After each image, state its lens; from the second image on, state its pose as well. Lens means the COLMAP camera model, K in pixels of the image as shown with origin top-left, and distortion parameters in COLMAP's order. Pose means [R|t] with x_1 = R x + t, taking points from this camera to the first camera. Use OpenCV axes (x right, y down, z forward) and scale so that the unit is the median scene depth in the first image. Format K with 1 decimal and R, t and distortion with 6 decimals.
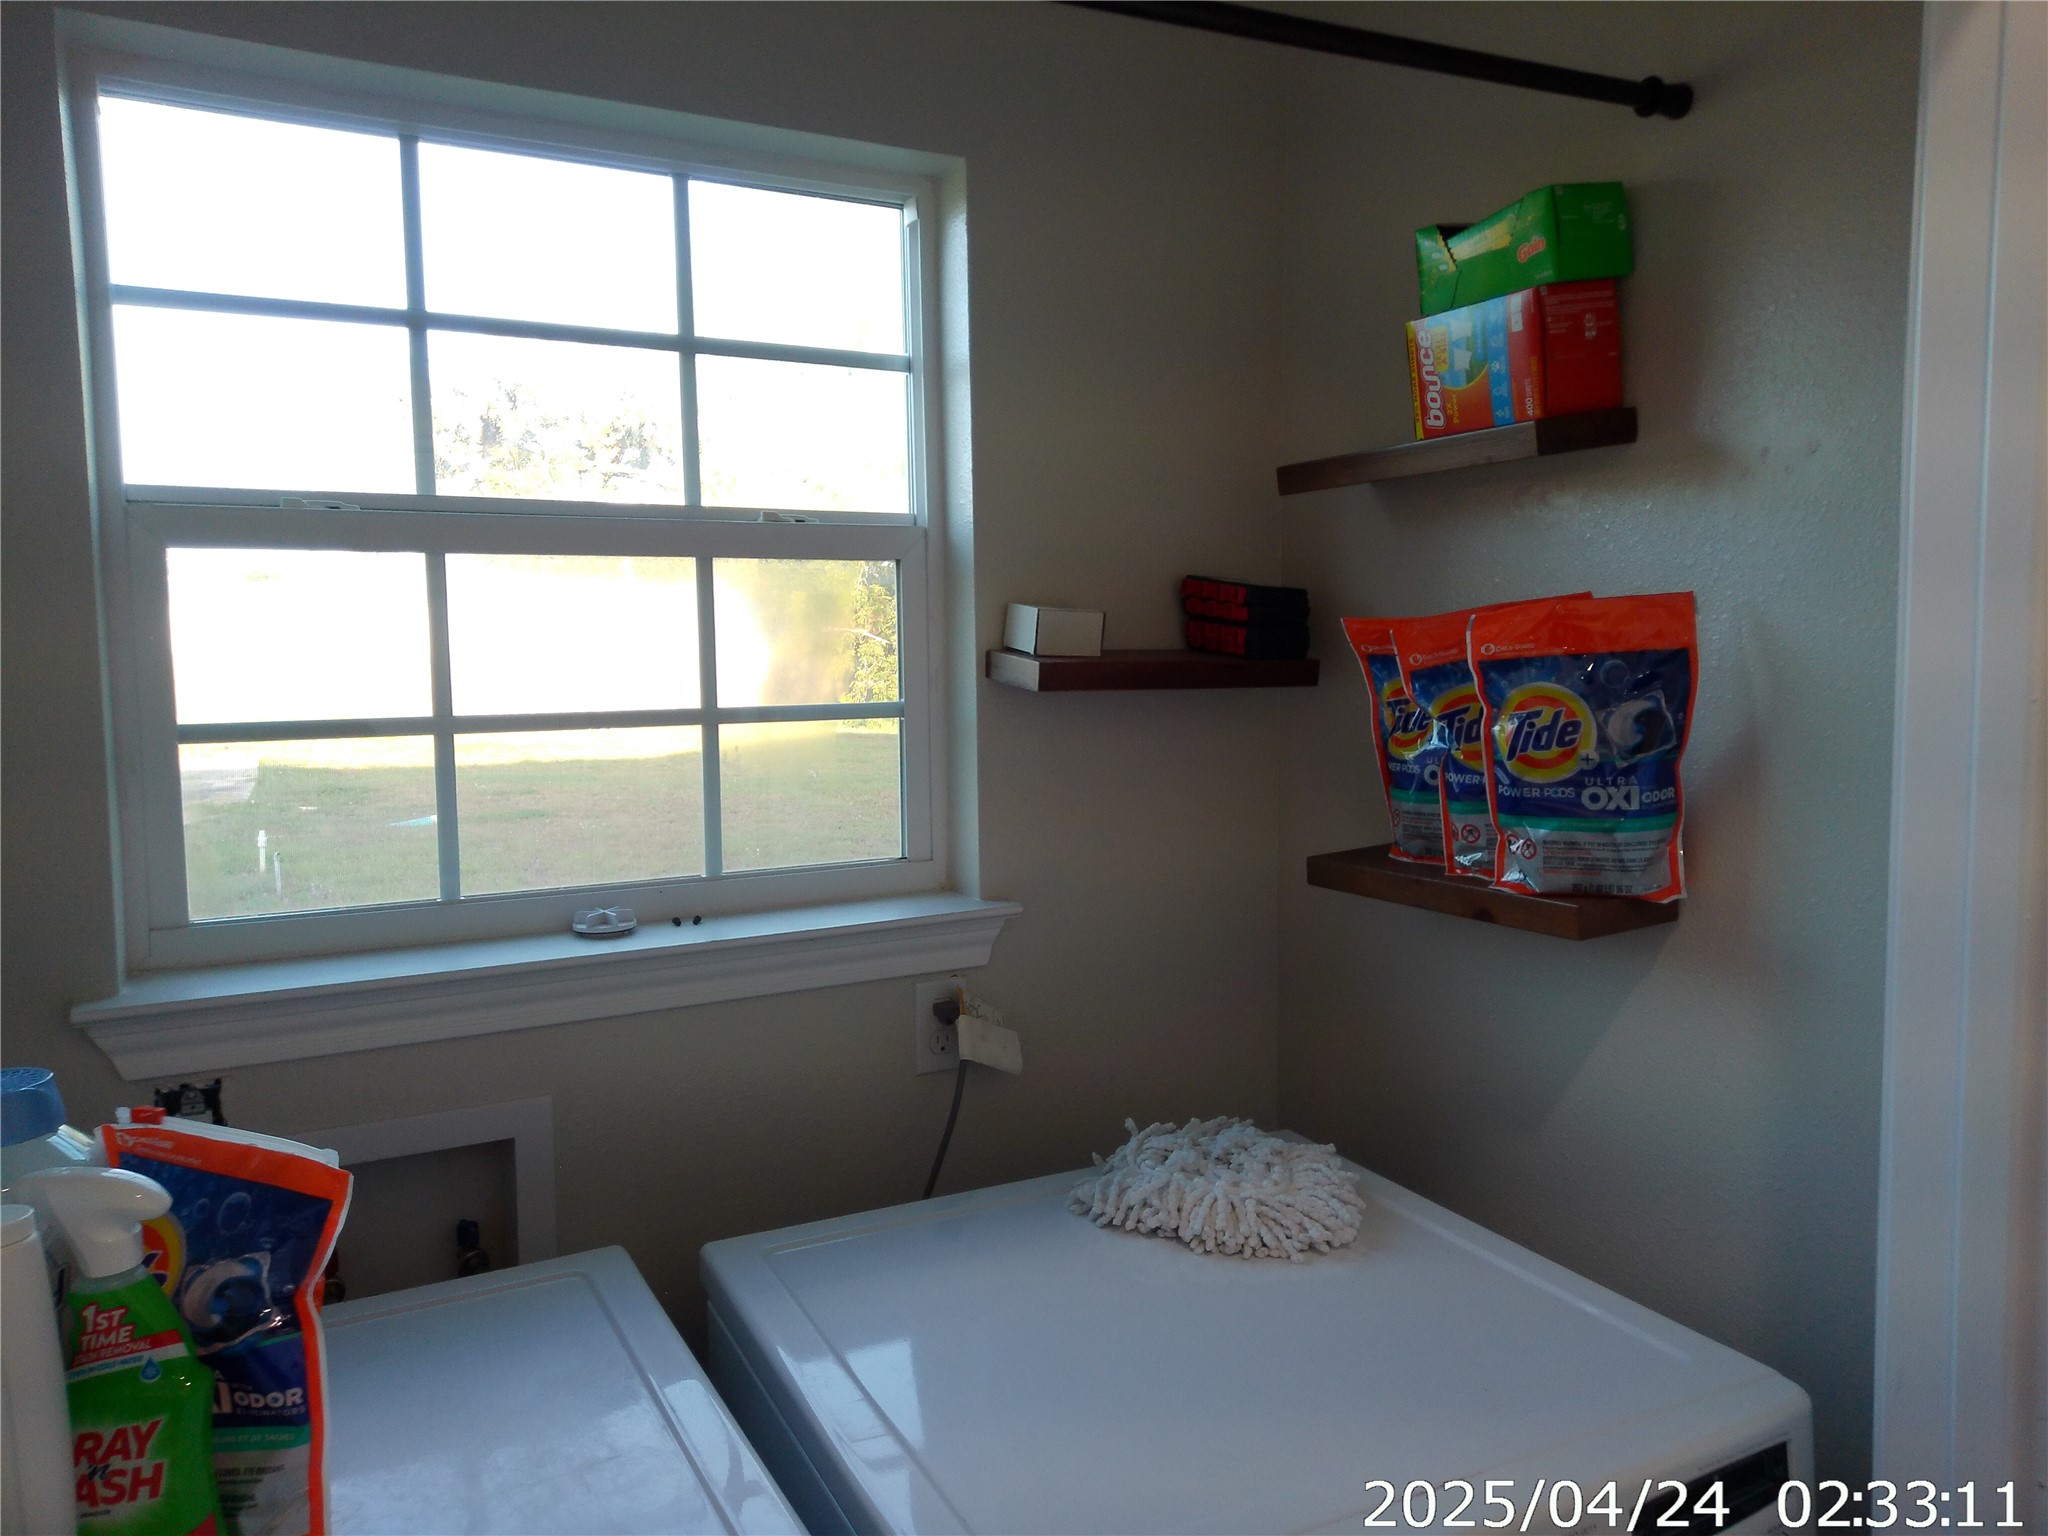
lens RADIAL K [[1415.3, 0, 1020.8], [0, 1415.3, 781.4], [0, 0, 1]] dist [0.002426, -0.004666]
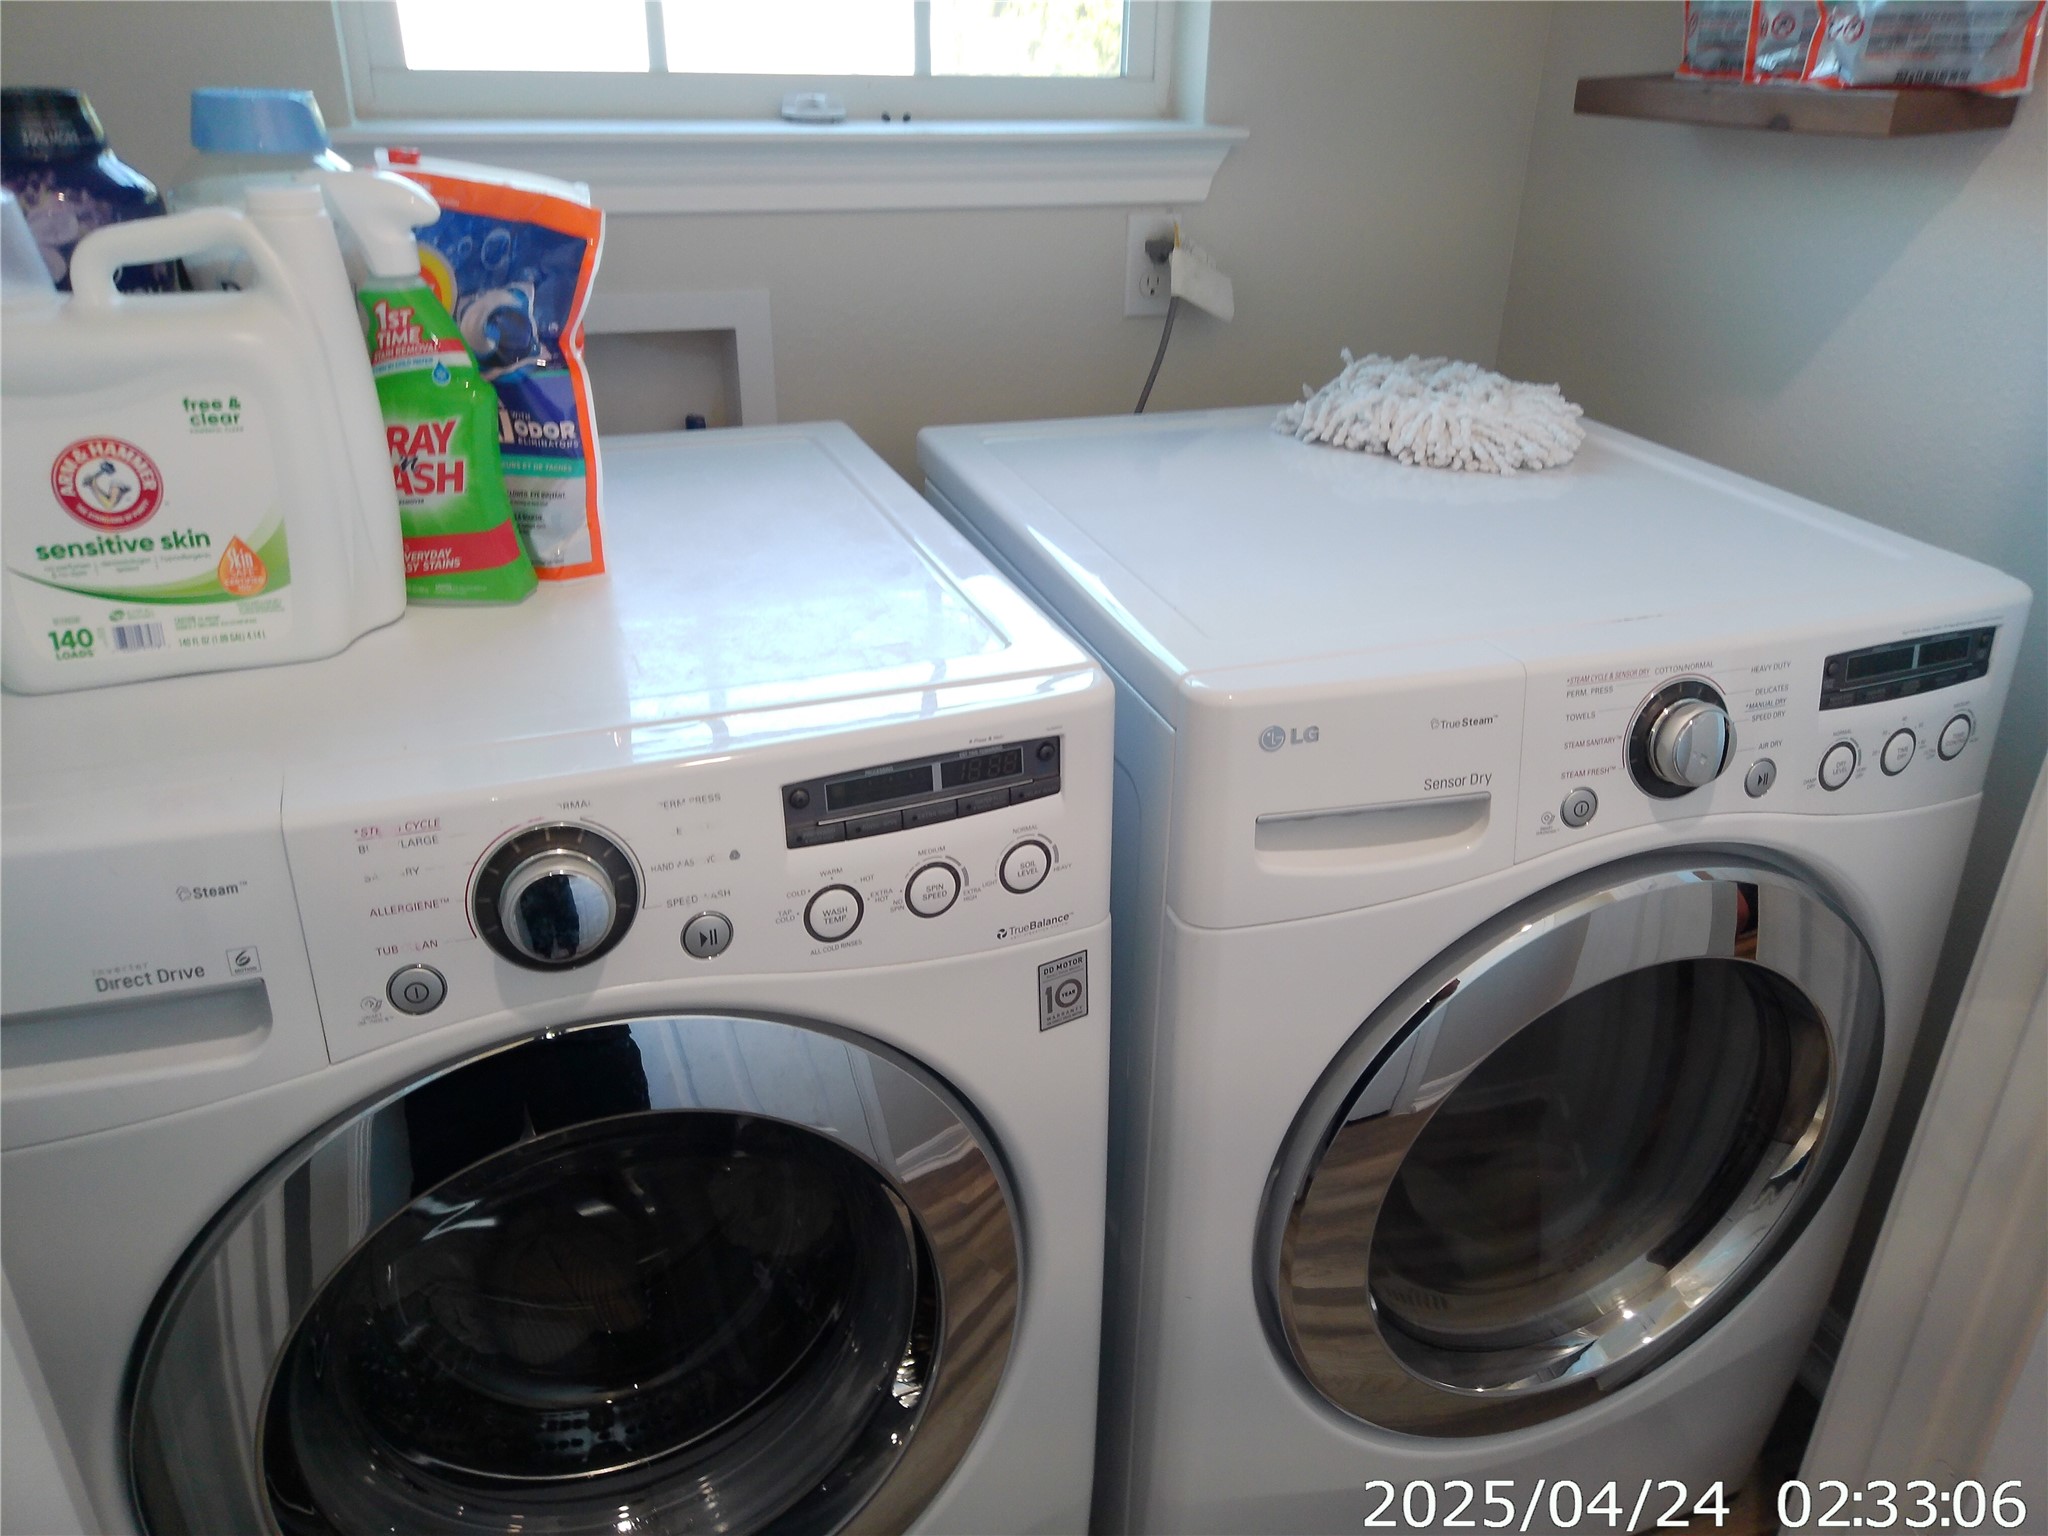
lens RADIAL K [[1415.3, 0, 1020.8], [0, 1415.3, 781.4], [0, 0, 1]] dist [0.002426, -0.004666]
pose [[0.991399, 0.075003, -0.107249, -0.019970], [-0.028283, 0.922911, 0.383974, 0.161974], [0.127781, -0.377638, 0.917094, -0.034270]]
